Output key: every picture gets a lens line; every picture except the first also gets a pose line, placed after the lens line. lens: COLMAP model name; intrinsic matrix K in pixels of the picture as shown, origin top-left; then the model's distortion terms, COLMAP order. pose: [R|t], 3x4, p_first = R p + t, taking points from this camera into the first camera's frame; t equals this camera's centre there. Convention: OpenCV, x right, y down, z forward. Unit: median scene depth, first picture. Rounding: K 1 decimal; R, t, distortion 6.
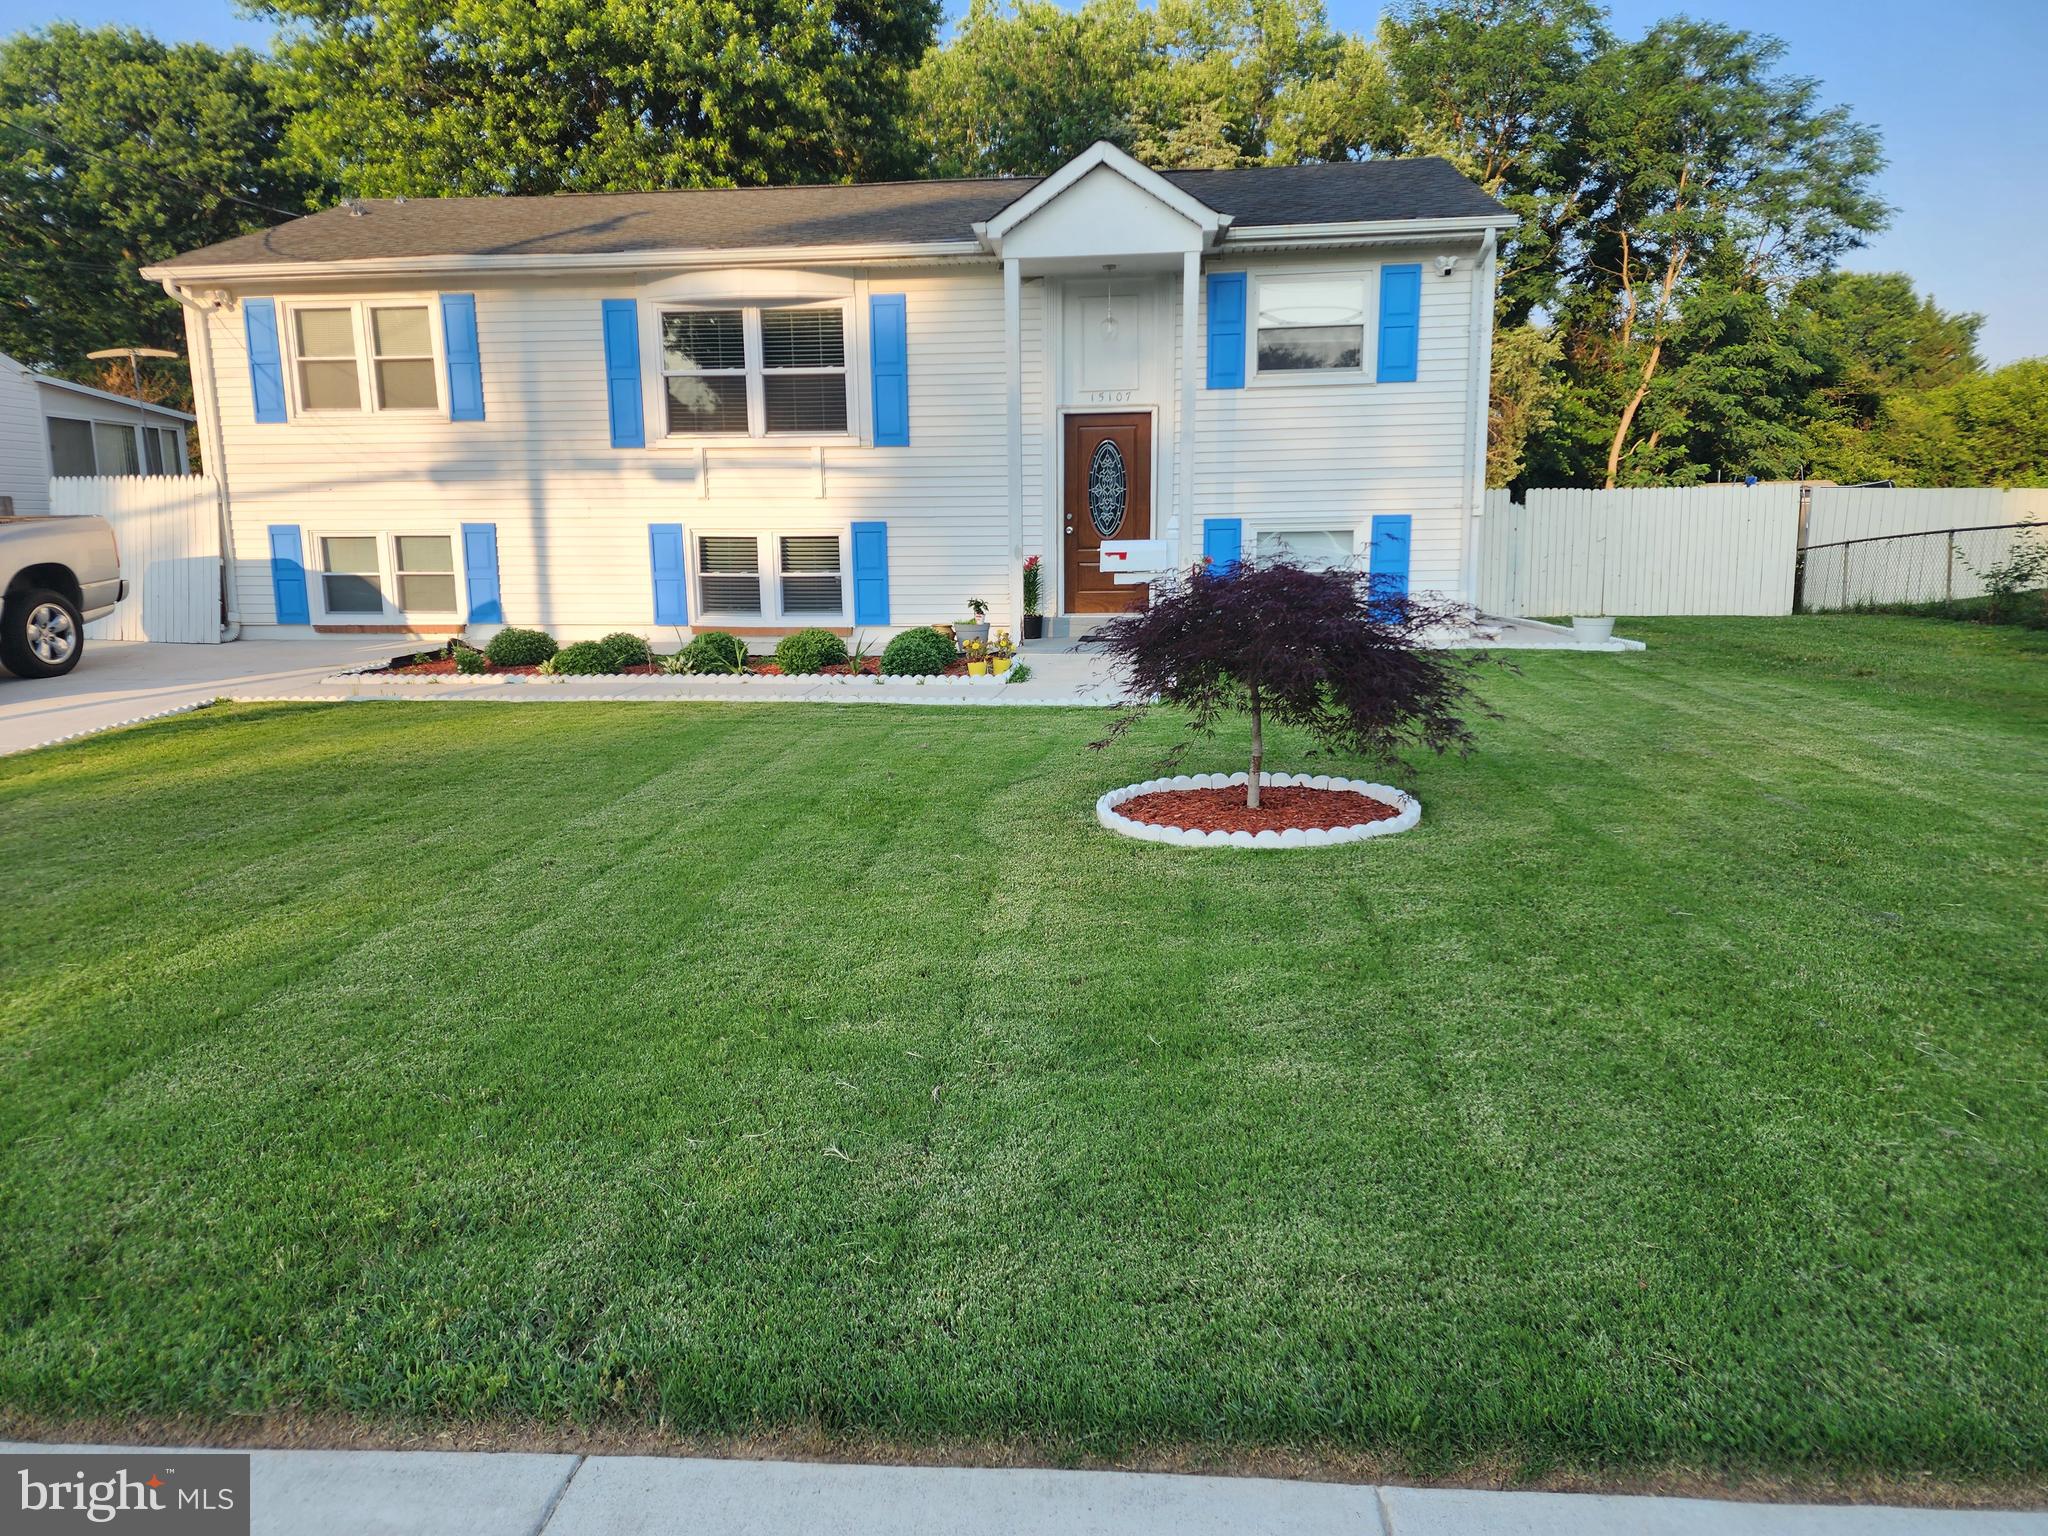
lens RADIAL K [[1355.5, 0, 1024.0], [0, 1355.5, 768.0], [0, 0, 1]] dist [0.103755, -0.101288]
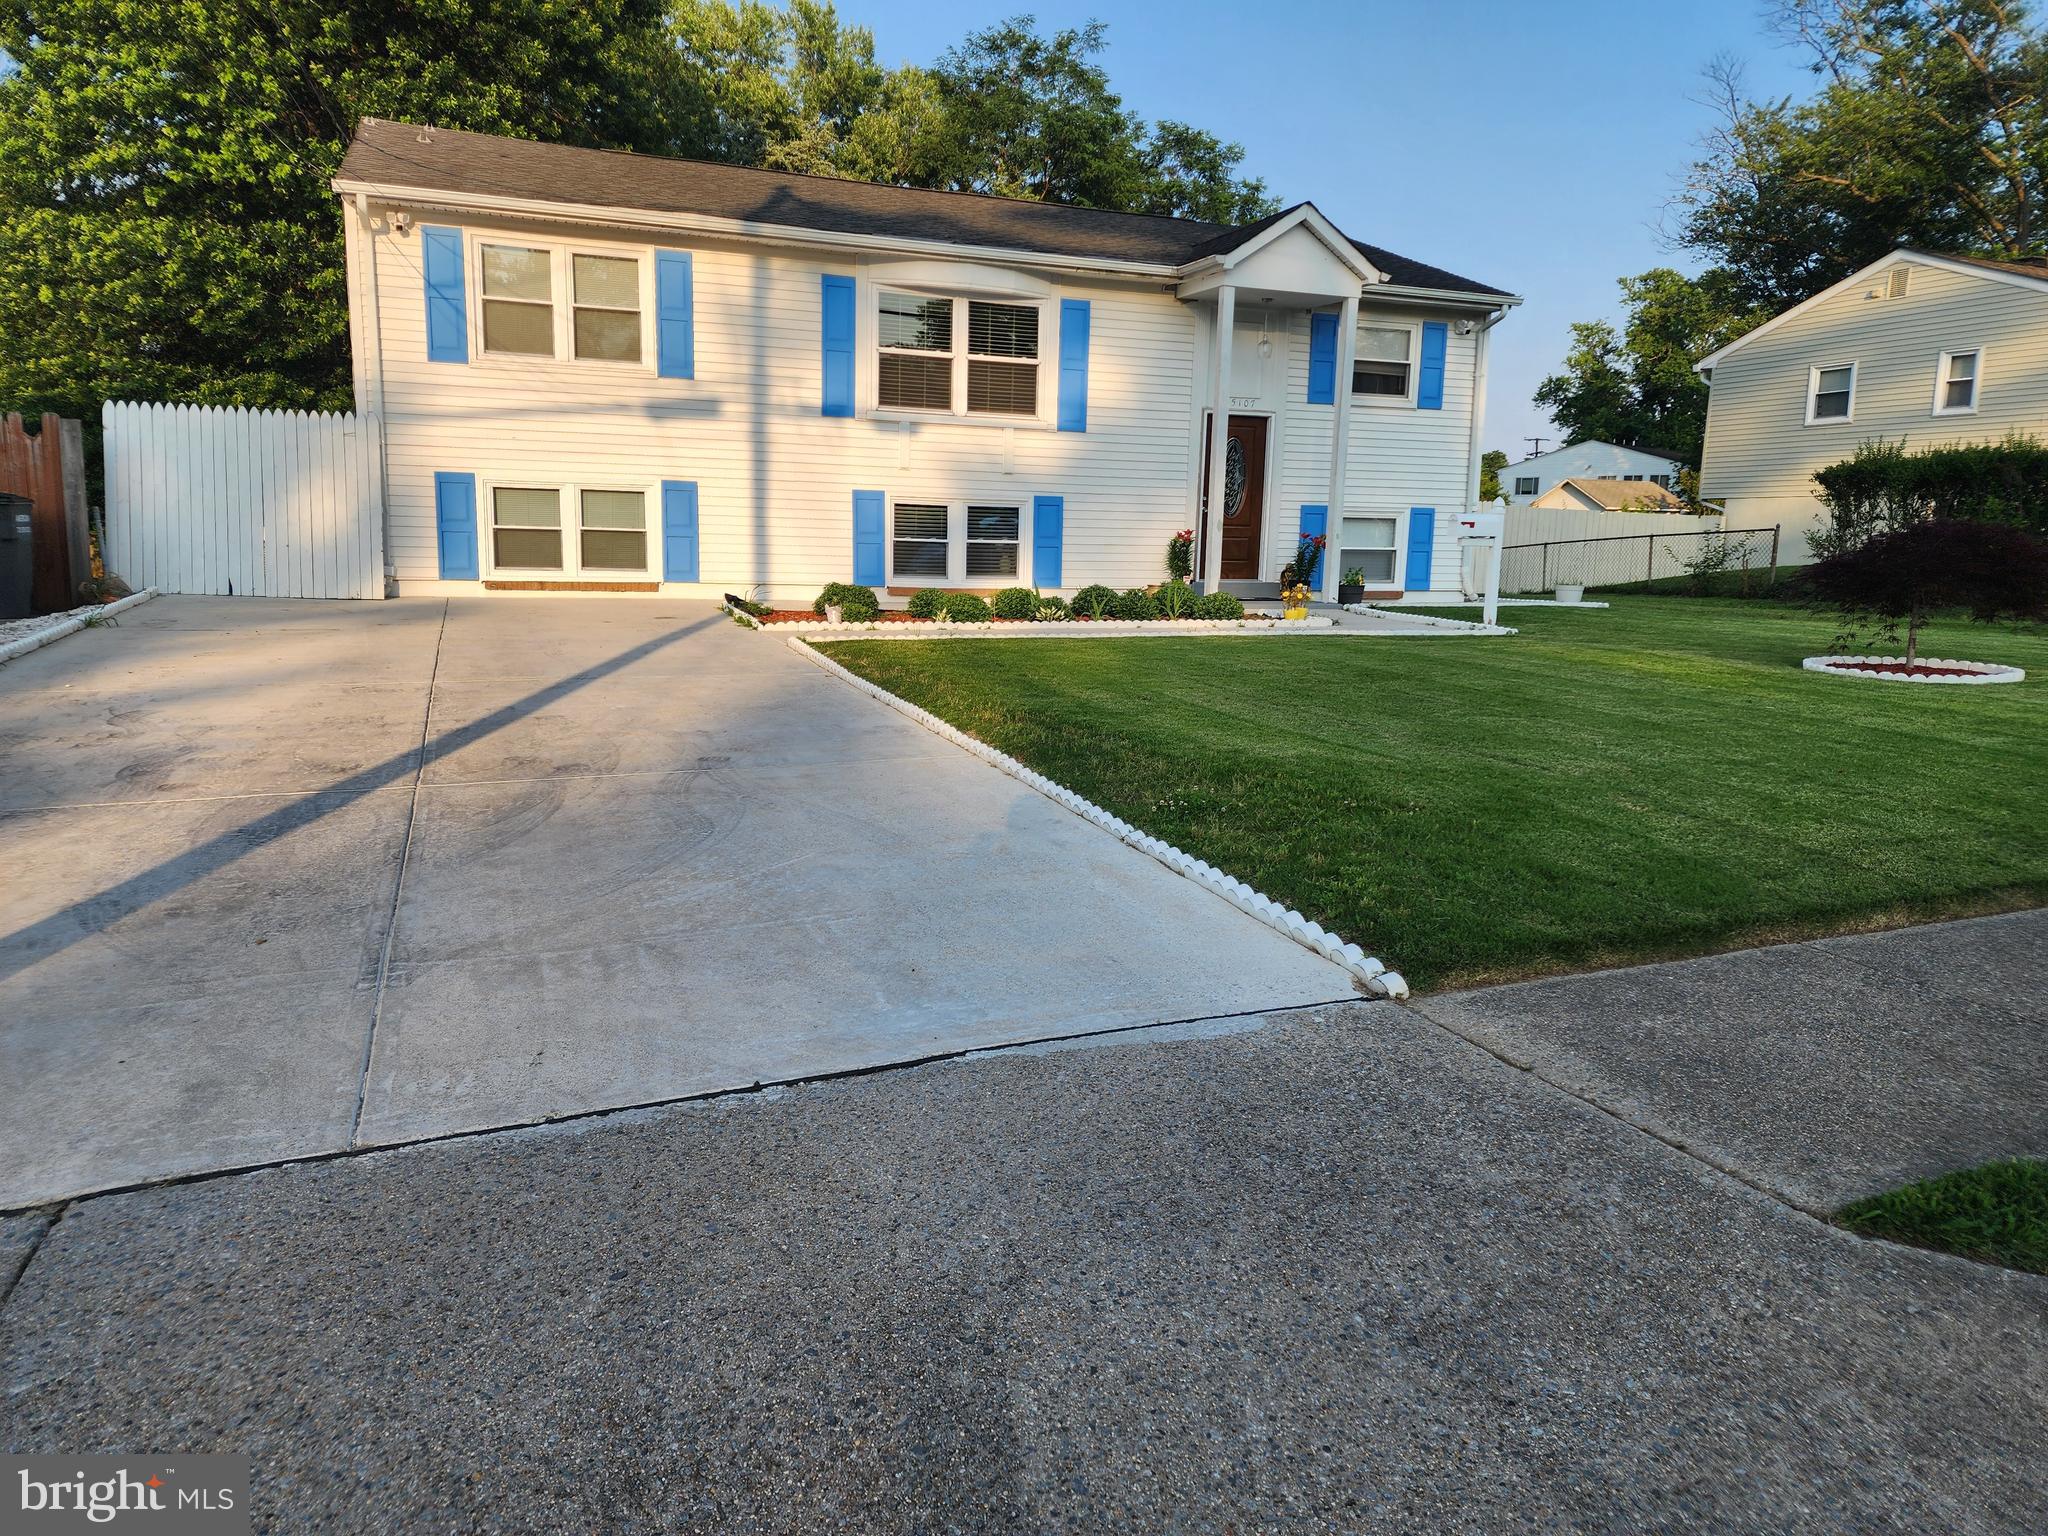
lens RADIAL K [[1366.1, 0, 1031.1], [0, 1366.1, 744.0], [0, 0, 1]] dist [0.096123, -0.094532]
pose [[0.884239, -0.037986, 0.465488, -0.664667], [0.048146, 0.998791, -0.009952, 0.036032], [-0.464547, 0.031211, 0.884998, 0.004052]]
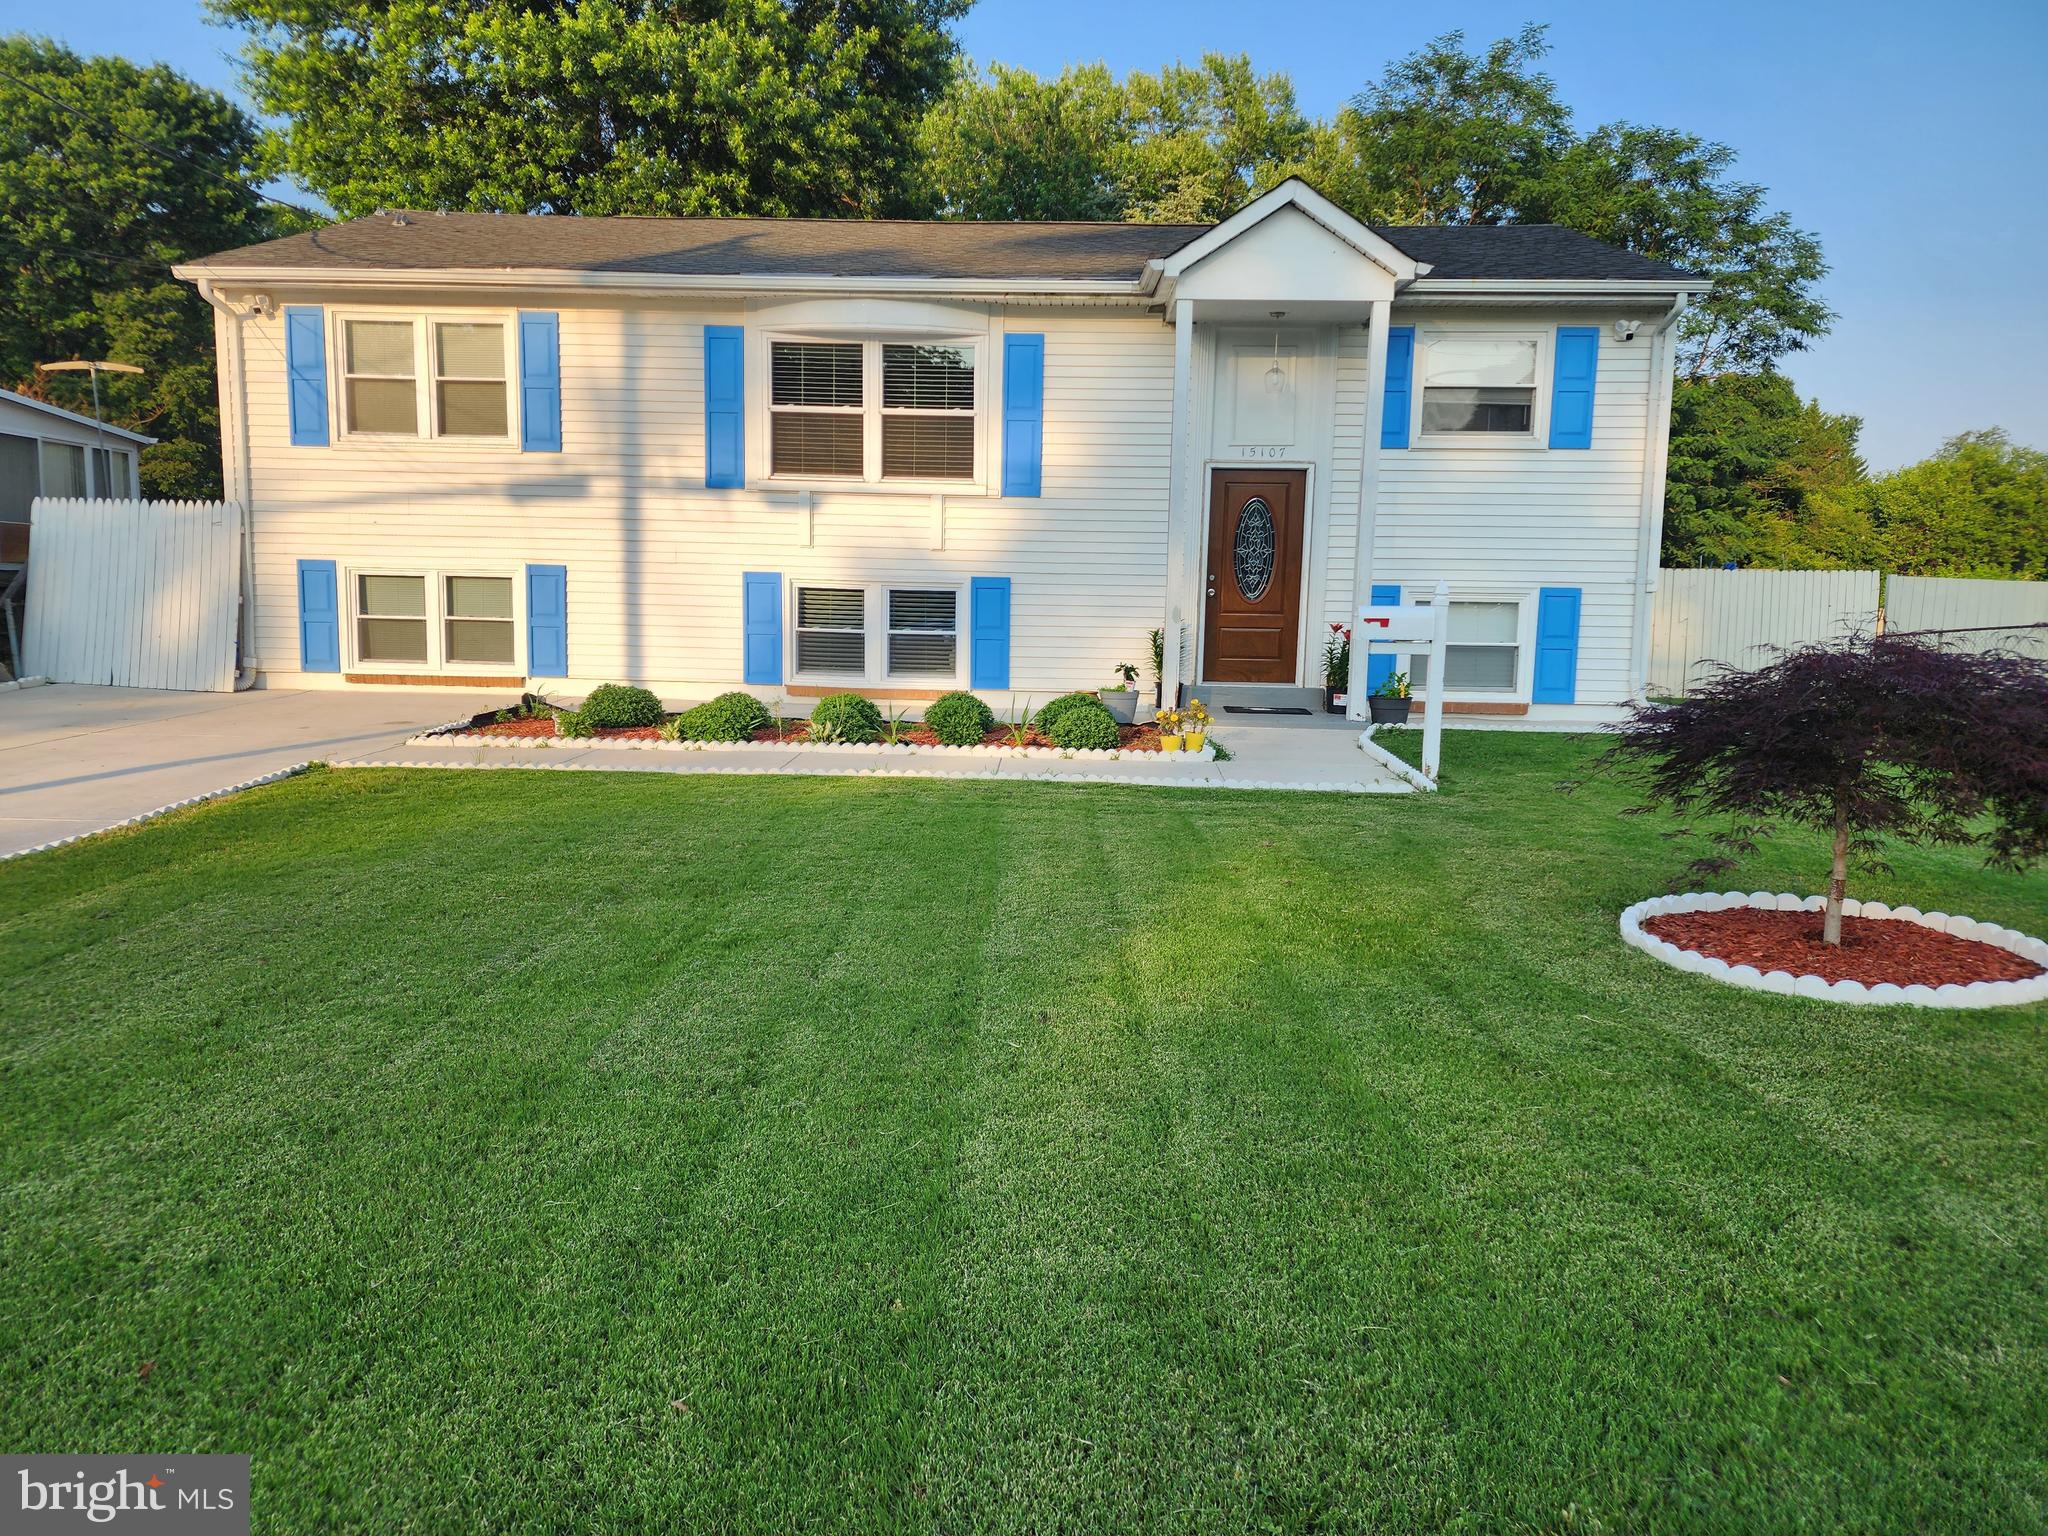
lens RADIAL K [[1366.1, 0, 1031.1], [0, 1366.1, 744.0], [0, 0, 1]] dist [0.096123, -0.094532]
pose [[0.996284, 0.023550, 0.082853, -0.160188], [-0.018406, 0.997887, -0.062311, -0.012464], [-0.084145, 0.060555, 0.994612, 0.093458]]
